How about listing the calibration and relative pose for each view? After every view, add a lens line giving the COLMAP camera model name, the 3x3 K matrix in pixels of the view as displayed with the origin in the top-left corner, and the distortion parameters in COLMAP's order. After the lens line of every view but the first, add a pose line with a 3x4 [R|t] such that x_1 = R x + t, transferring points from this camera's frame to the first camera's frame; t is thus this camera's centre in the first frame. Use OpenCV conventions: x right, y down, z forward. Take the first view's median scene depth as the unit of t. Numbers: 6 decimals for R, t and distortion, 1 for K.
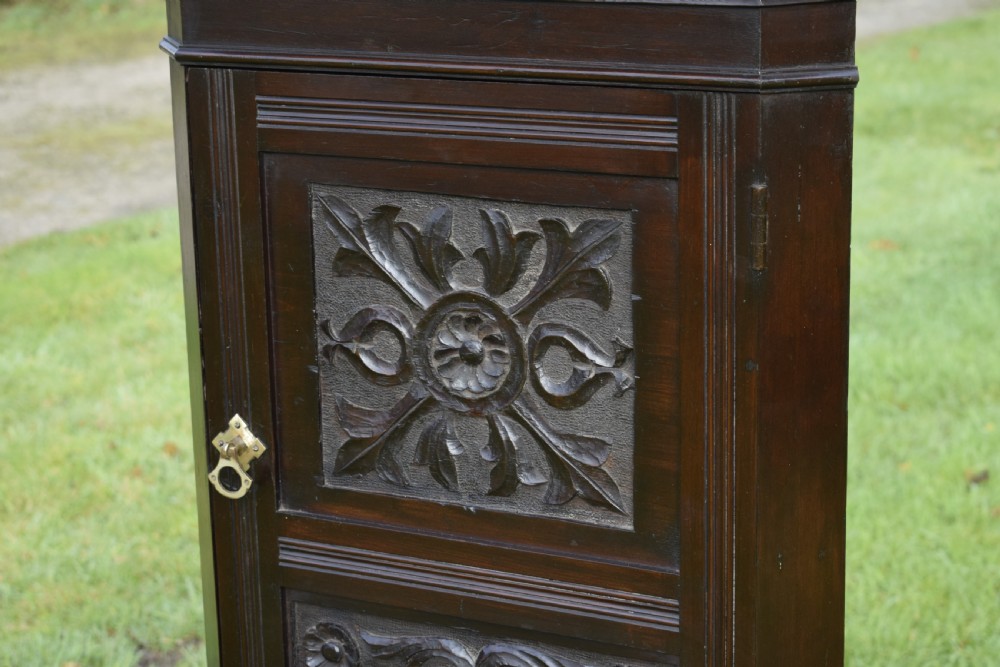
lens RADIAL K [[2245.4, 0, 518.0], [0, 2245.4, 334.8], [0, 0, 1]] dist [-0.032025, -0.067884]
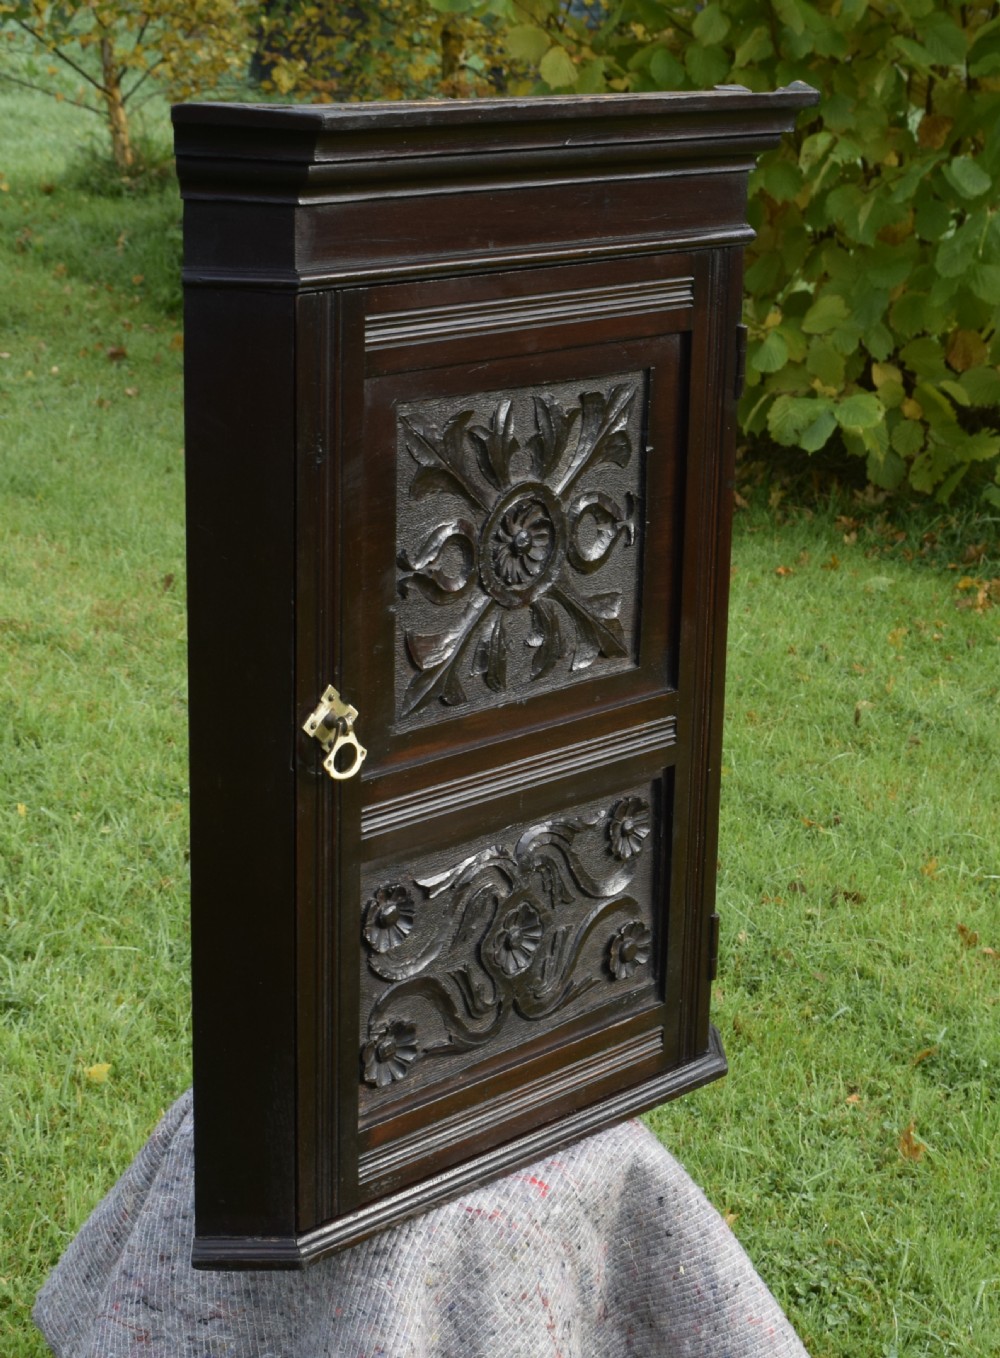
lens RADIAL K [[2509.5, 0, 500.0], [0, 2509.5, 679.0], [0, 0, 1]] dist [-0.058547, -0.018288]
pose [[0.304000, -0.239716, 0.922020, -1.056786], [0.212968, 0.960432, 0.179485, -0.135248], [-0.928563, 0.141797, 0.343023, 0.627050]]
